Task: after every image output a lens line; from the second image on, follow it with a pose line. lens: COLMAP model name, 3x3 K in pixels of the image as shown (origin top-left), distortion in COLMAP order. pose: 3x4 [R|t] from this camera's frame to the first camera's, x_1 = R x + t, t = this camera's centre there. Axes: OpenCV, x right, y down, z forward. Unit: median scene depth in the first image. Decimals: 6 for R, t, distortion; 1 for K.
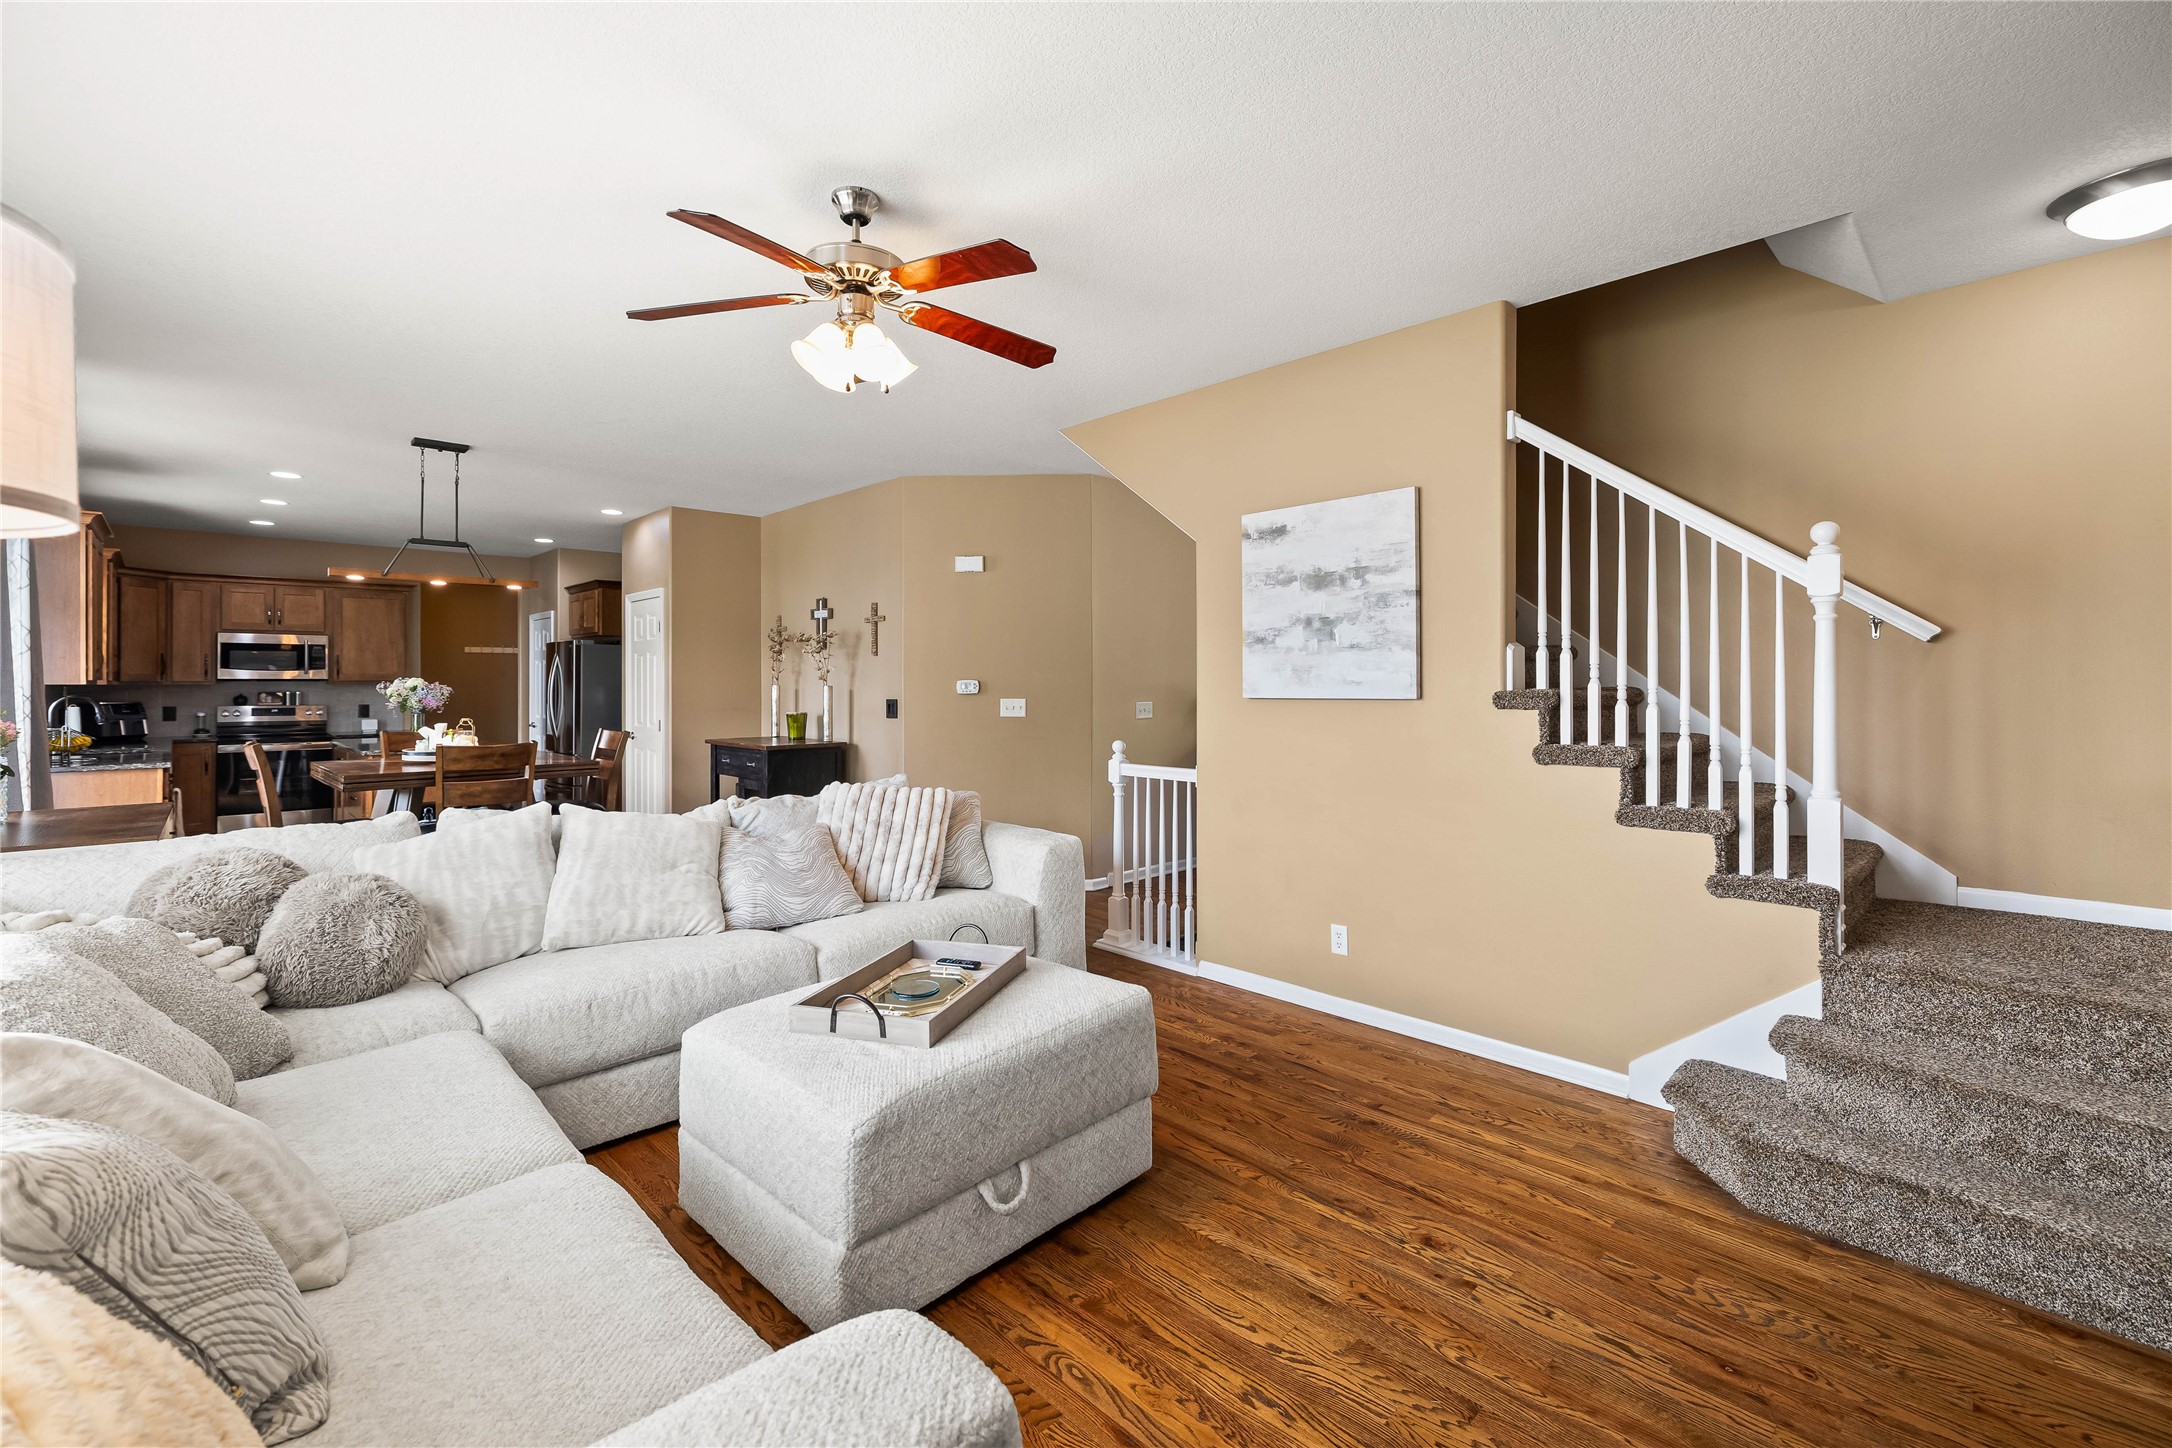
lens RADIAL K [[914.1, 0, 1075.6], [0, 914.1, 679.1], [0, 0, 1]] dist [-0.001782, -0.000226]
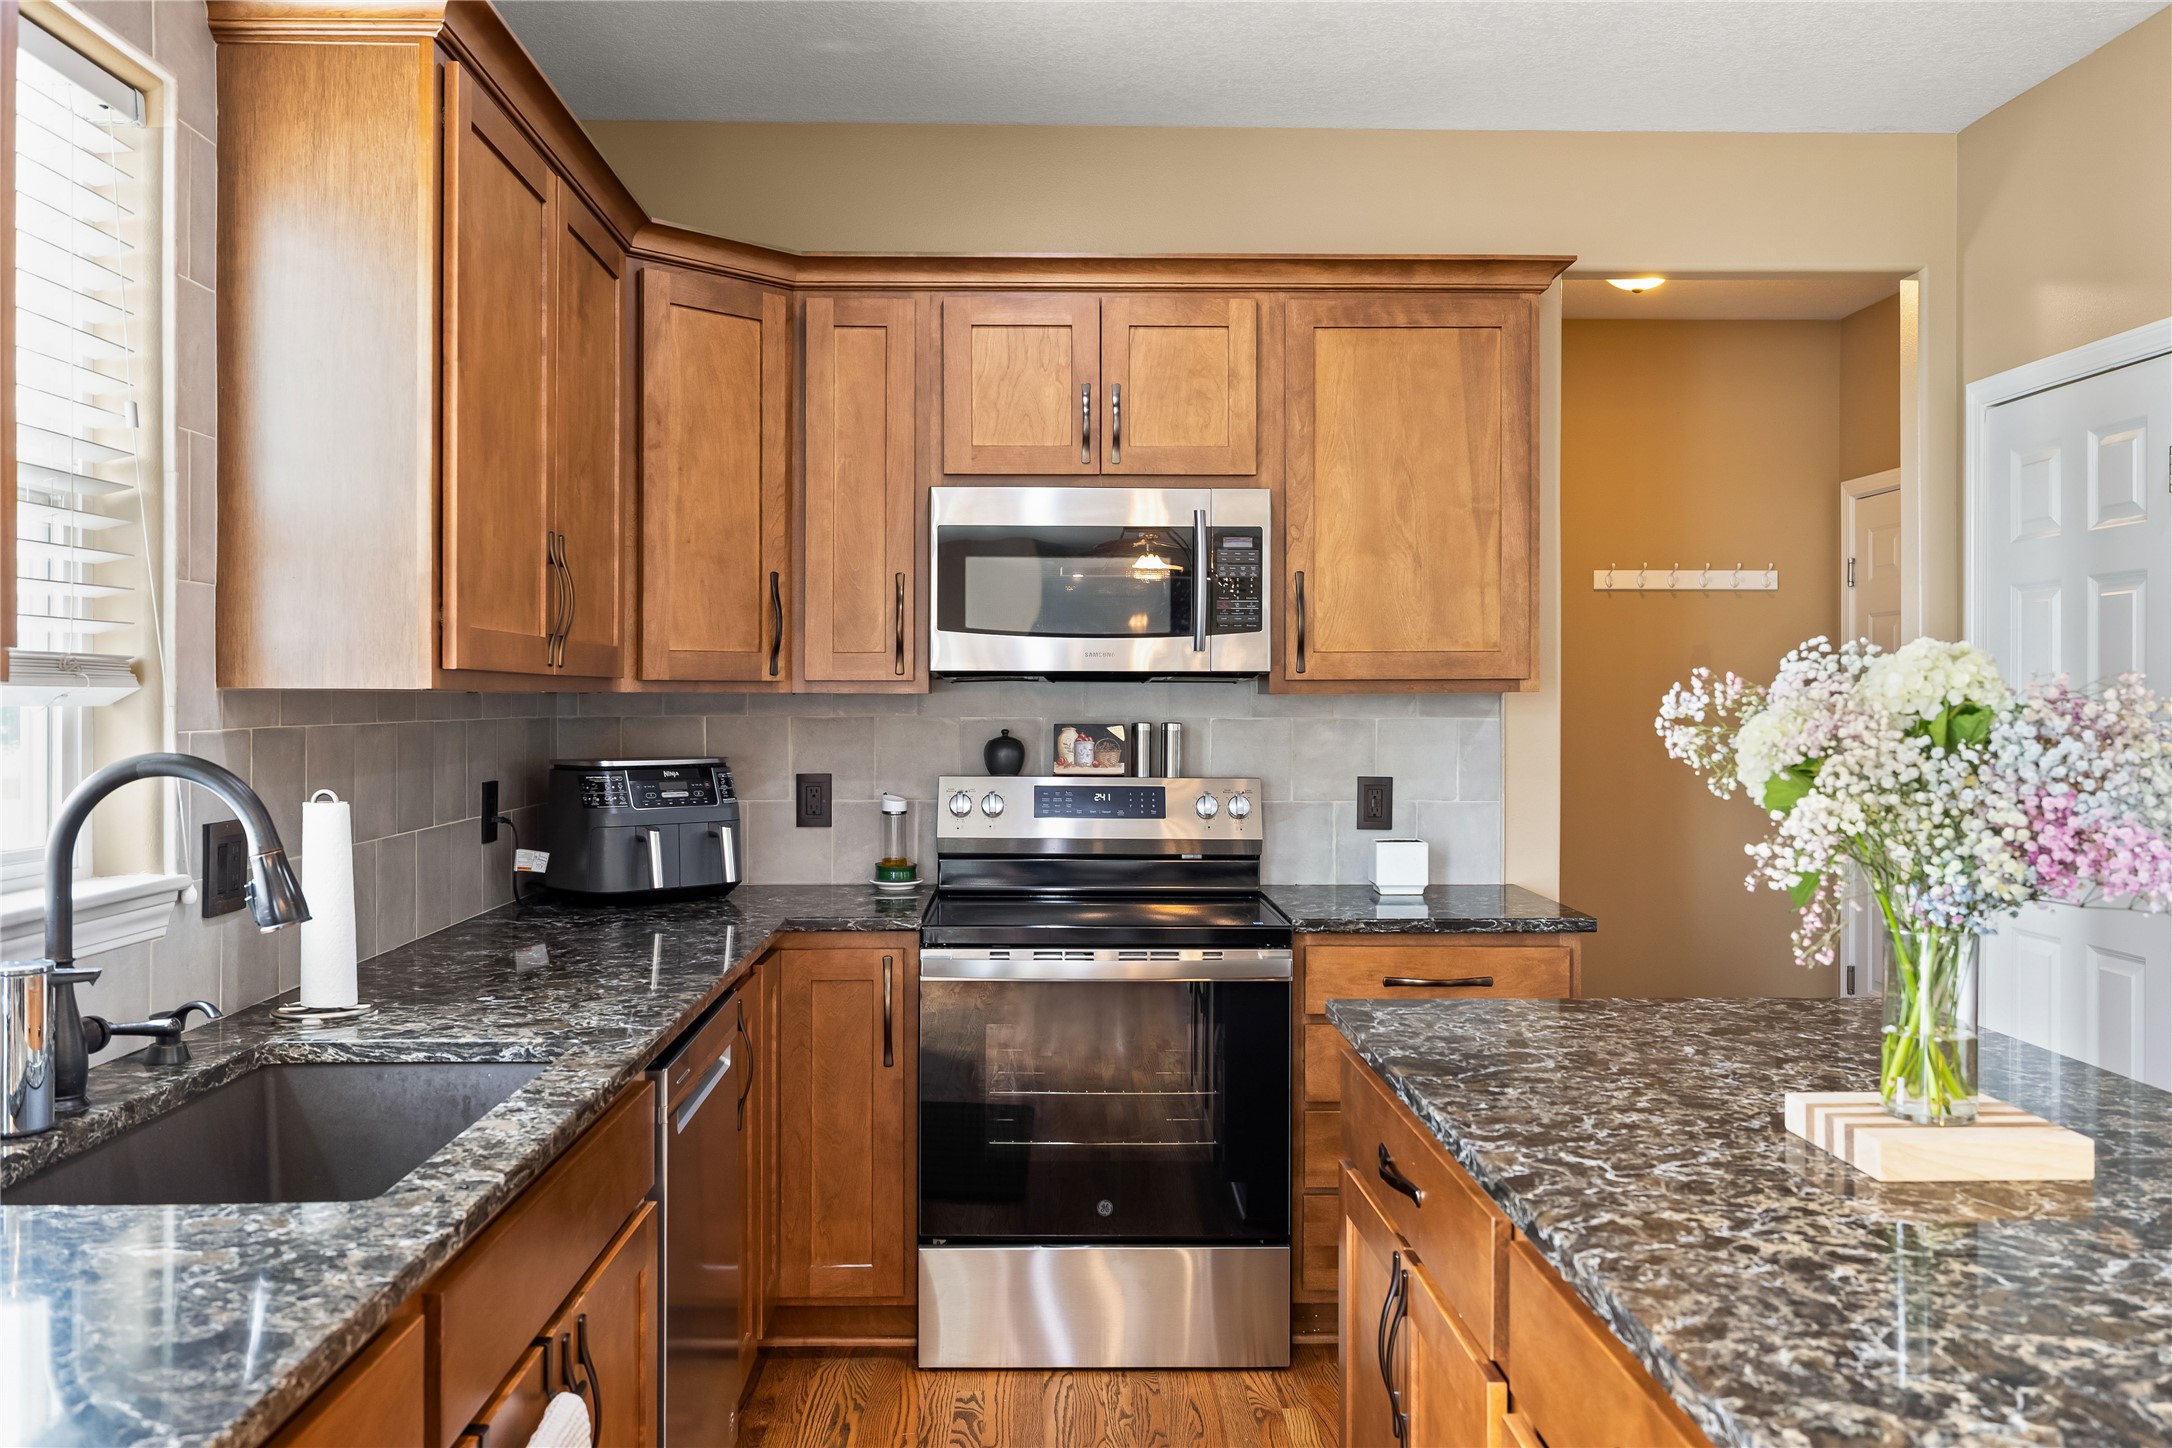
lens RADIAL K [[1754.2, 0, 1083.6], [0, 1754.2, 715.8], [0, 0, 1]] dist [-0.000151, 0.000021]
pose [[0.744415, 0.006430, -0.667687, -0.561816], [0.001388, 0.999937, 0.011177, 0.006356], [0.667716, -0.009247, 0.744359, 0.640211]]
